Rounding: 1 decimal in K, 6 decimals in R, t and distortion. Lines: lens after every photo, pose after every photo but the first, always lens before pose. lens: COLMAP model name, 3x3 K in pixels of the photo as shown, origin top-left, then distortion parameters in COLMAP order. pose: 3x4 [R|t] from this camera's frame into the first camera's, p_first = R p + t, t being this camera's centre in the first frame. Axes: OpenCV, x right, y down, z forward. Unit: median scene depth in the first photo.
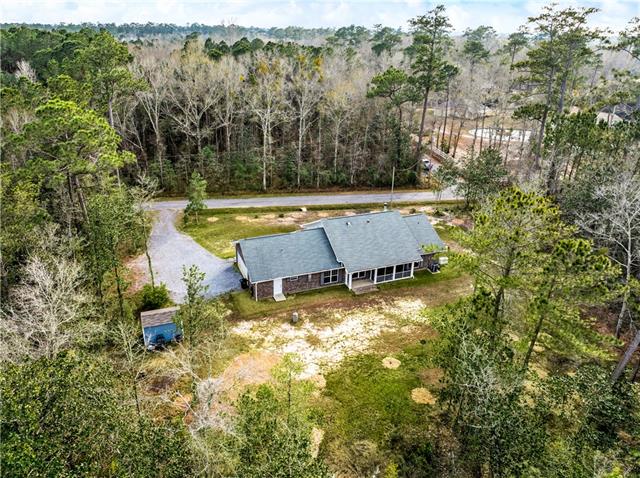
lens RADIAL K [[458.1, 0, 322.6], [0, 458.1, 238.7], [0, 0, 1]] dist [-0.032094, 0.003061]
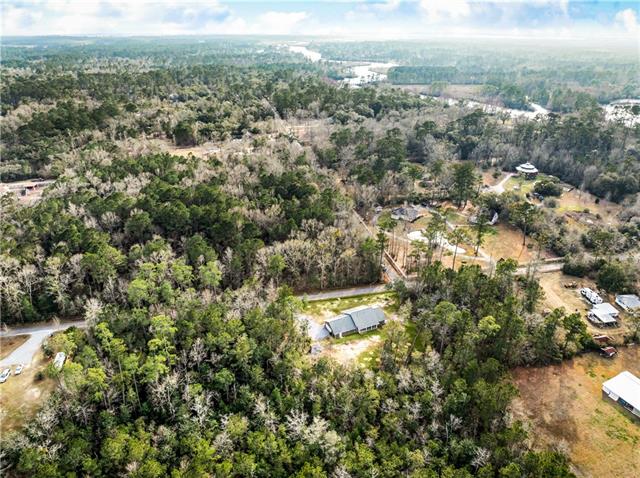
lens RADIAL K [[458.1, 0, 320.8], [0, 458.1, 239.3], [0, 0, 1]] dist [-0.032094, 0.003061]
pose [[0.997355, -0.070625, 0.017172, -0.258092], [0.069982, 0.996915, 0.035530, -0.785052], [-0.019628, -0.034235, 0.999221, -2.603762]]
